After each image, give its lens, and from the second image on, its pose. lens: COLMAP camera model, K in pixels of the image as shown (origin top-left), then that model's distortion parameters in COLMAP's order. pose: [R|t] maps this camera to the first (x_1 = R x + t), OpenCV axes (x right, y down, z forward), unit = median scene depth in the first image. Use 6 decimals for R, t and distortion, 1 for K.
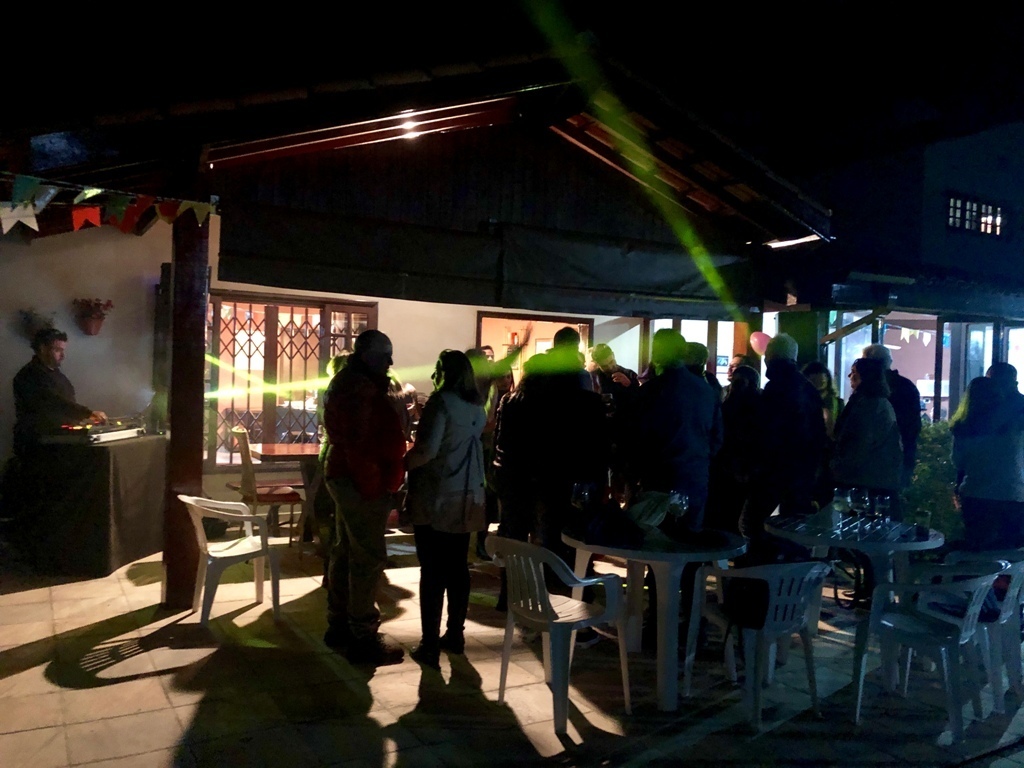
lens RADIAL K [[803.8, 0, 512.0], [0, 803.8, 384.0], [0, 0, 1]] dist [0.010939, -0.001638]
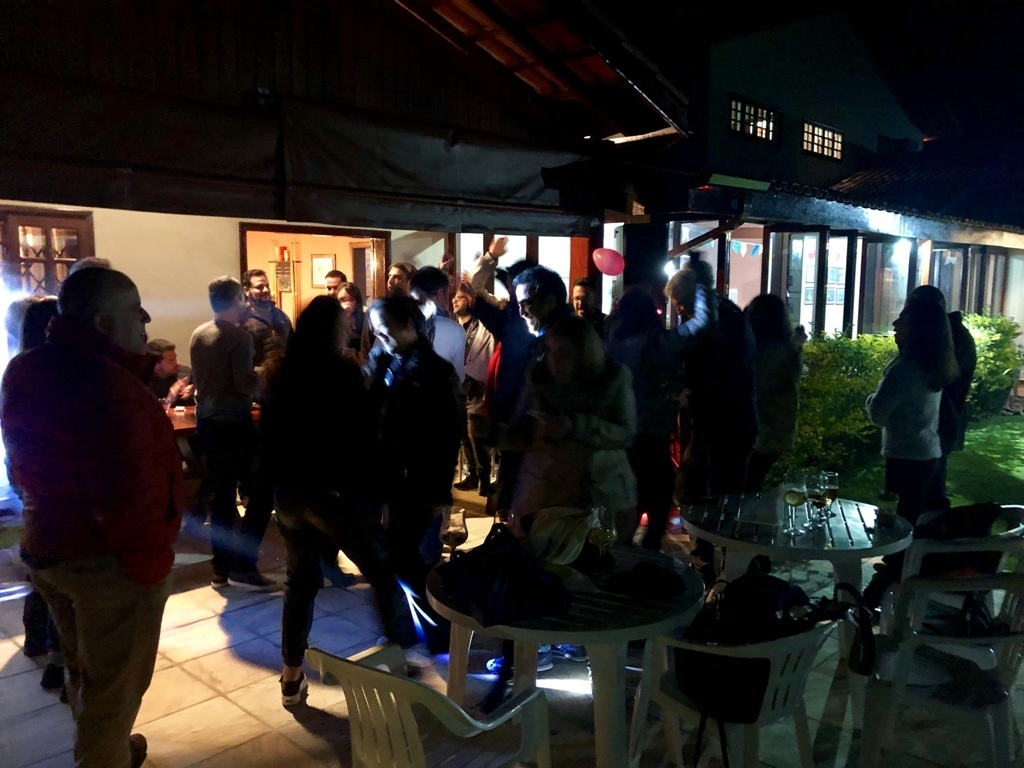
lens RADIAL K [[803.8, 0, 512.0], [0, 803.8, 384.0], [0, 0, 1]] dist [0.010939, -0.001638]
pose [[0.957532, -0.063135, 0.281328, -0.022246], [0.030134, 0.992302, 0.120123, -0.025936], [-0.286747, -0.106544, 0.952063, 0.205620]]
